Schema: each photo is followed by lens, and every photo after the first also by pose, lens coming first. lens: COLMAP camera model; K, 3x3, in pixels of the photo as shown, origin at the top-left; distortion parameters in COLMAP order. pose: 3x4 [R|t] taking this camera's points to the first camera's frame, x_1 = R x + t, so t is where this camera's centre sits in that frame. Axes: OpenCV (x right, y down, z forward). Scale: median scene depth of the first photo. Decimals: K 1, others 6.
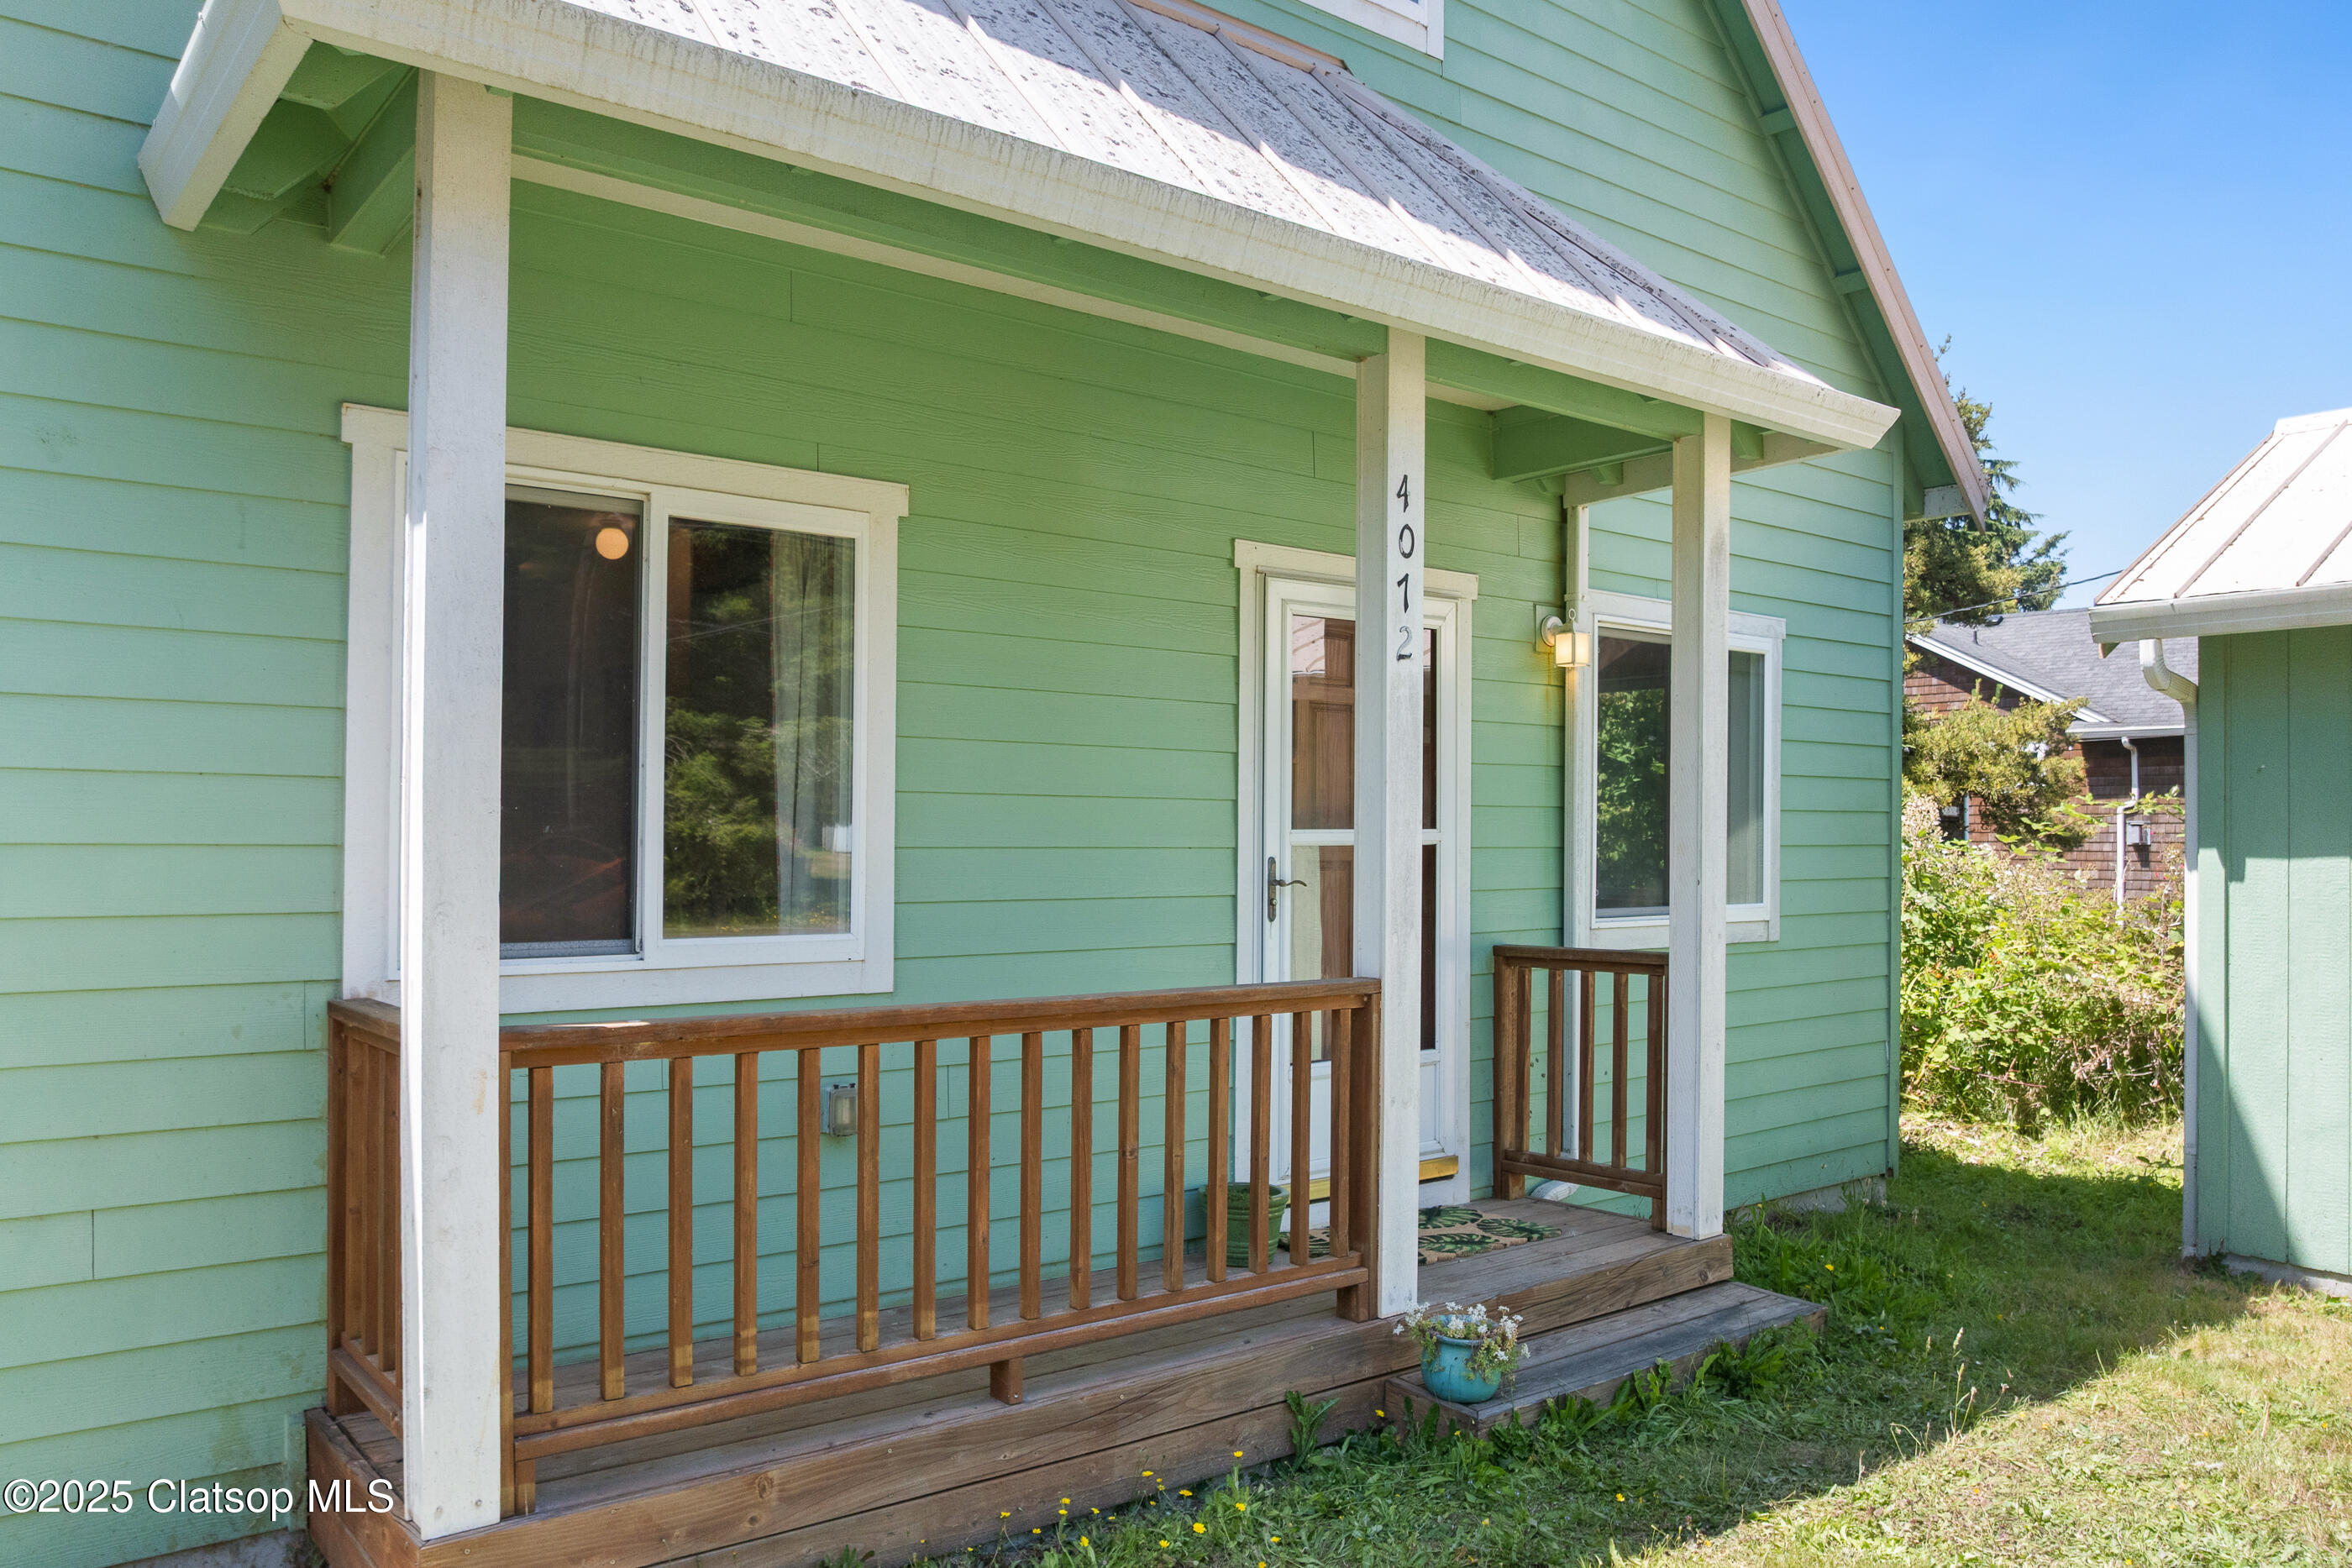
lens RADIAL K [[1672.8, 0, 1176.0], [0, 1672.8, 784.0], [0, 0, 1]] dist [-0.026854, 0.002122]
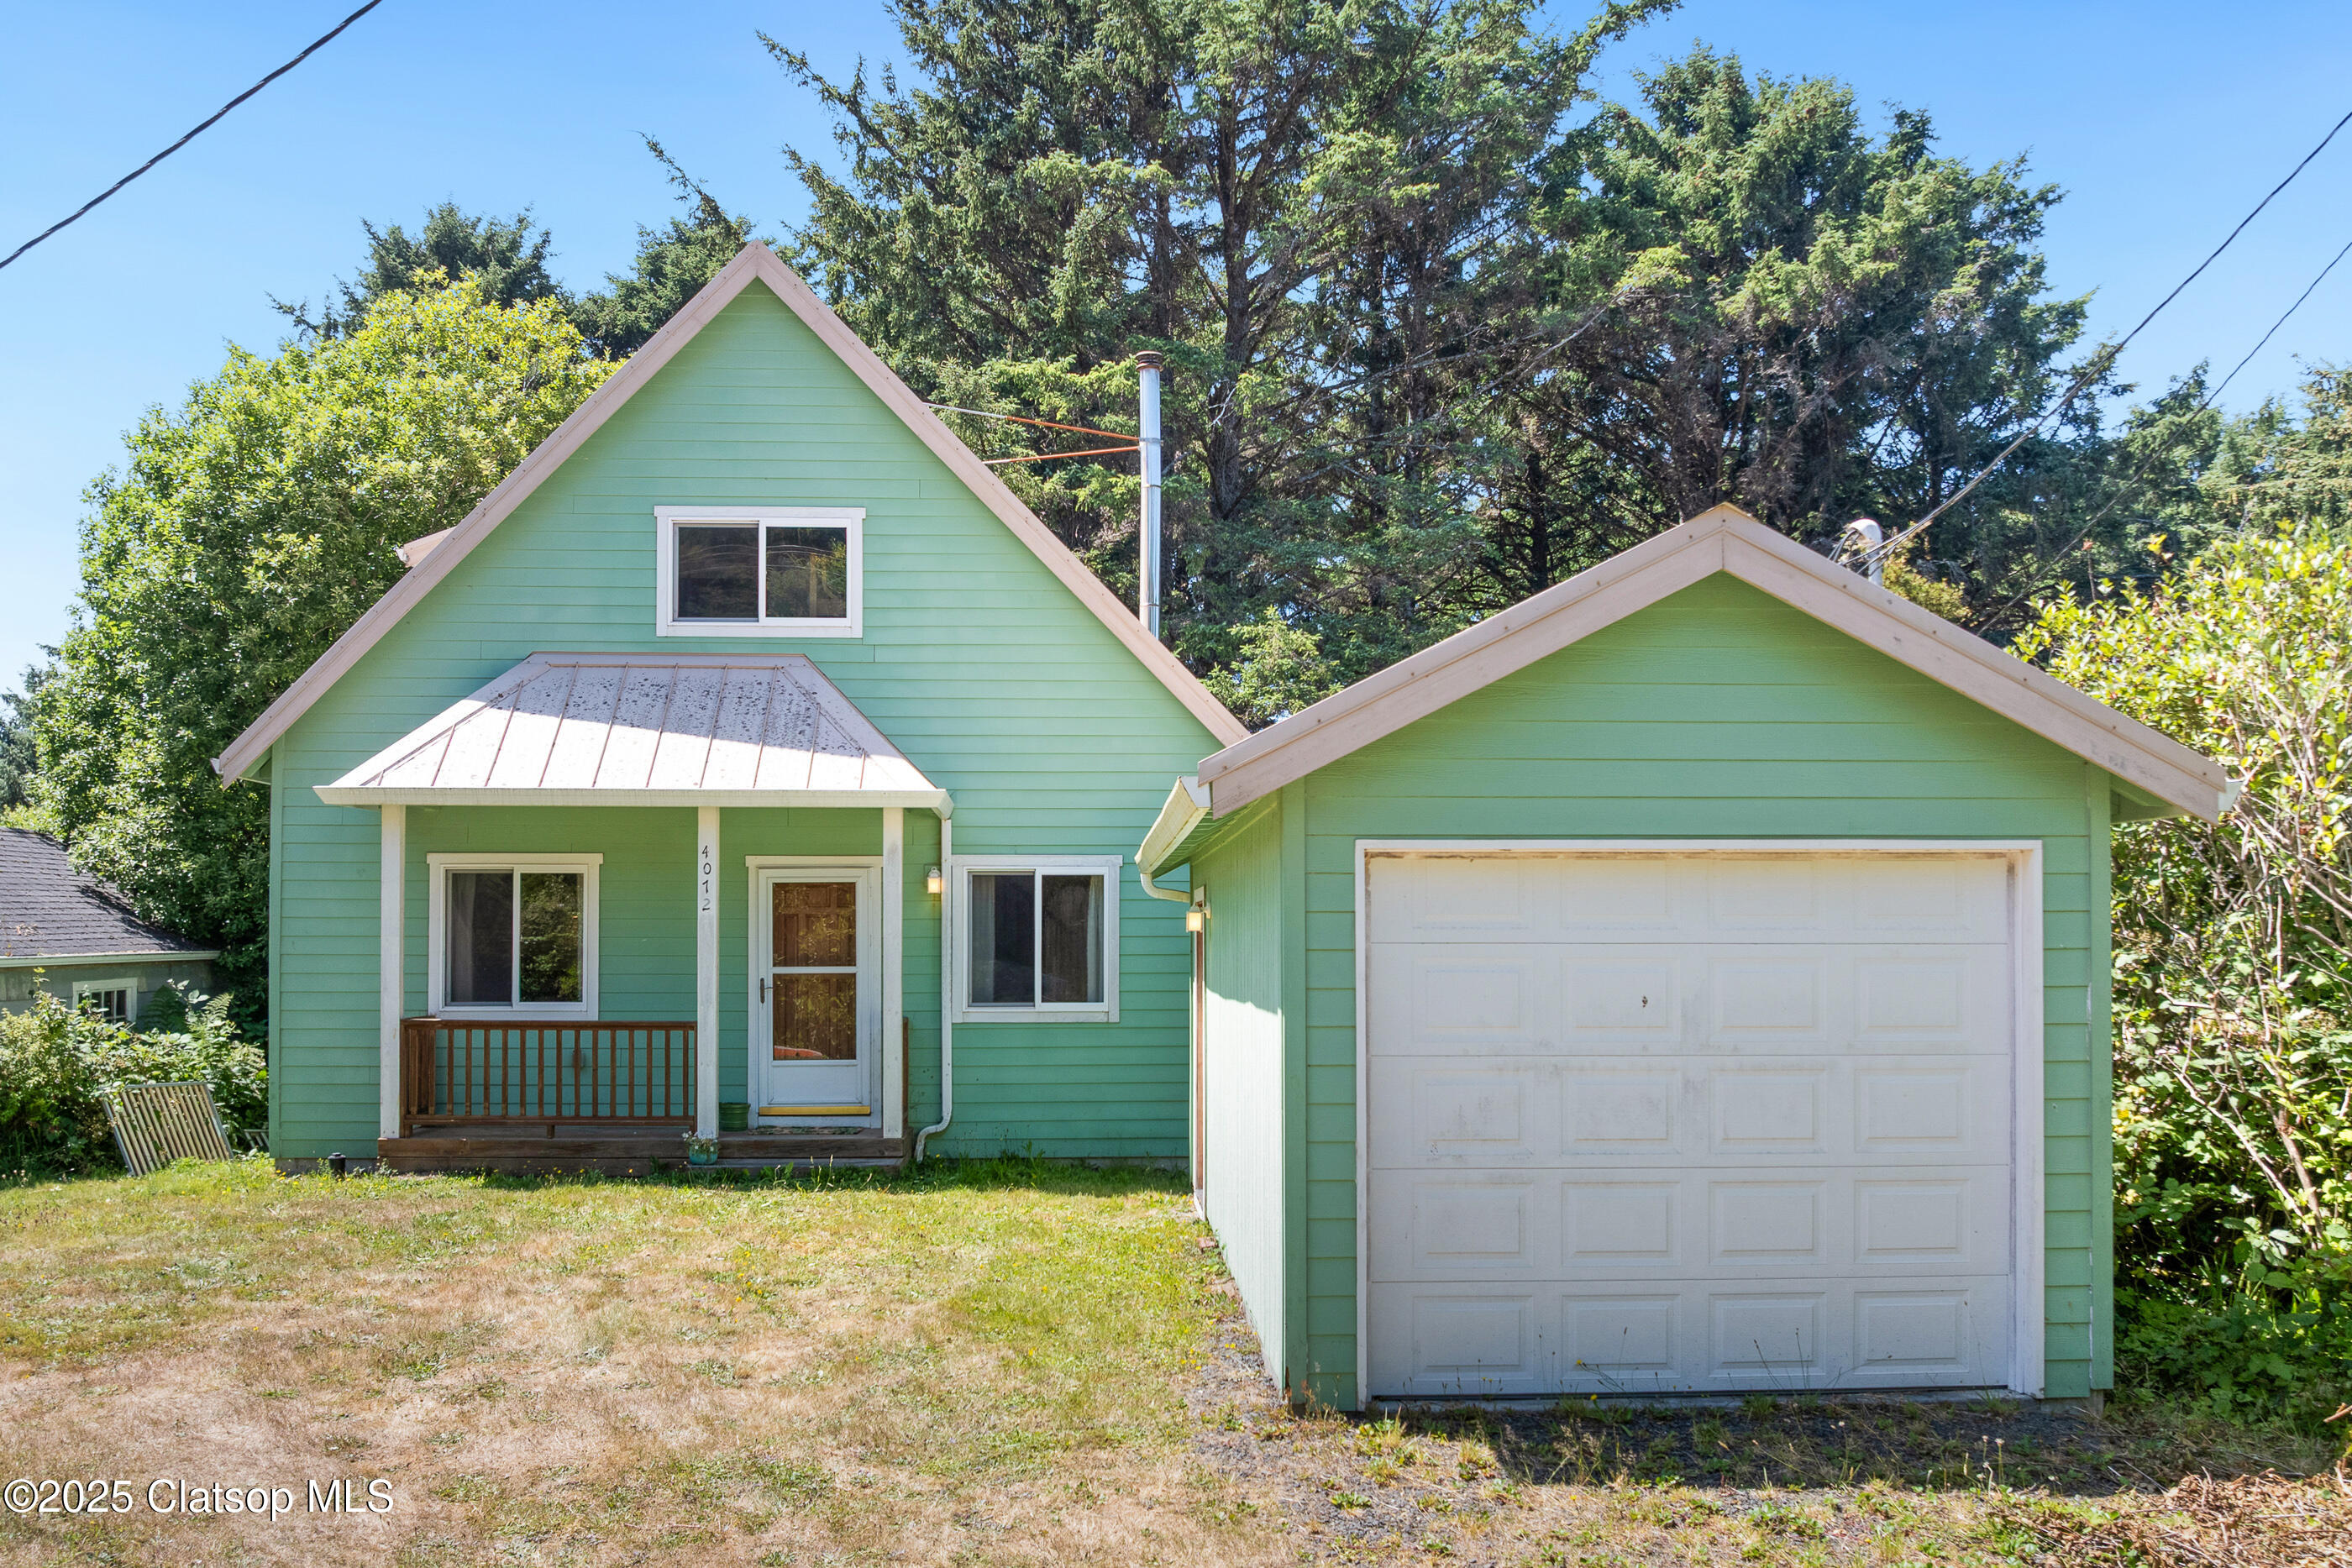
lens RADIAL K [[1720.6, 0, 1174.2], [0, 1720.6, 838.2], [0, 0, 1]] dist [-0.037482, 0.002936]
pose [[0.825586, -0.033291, -0.563294, 2.169928], [0.019993, 0.999357, -0.029760, -0.083227], [0.563922, 0.013308, 0.825721, -0.863895]]
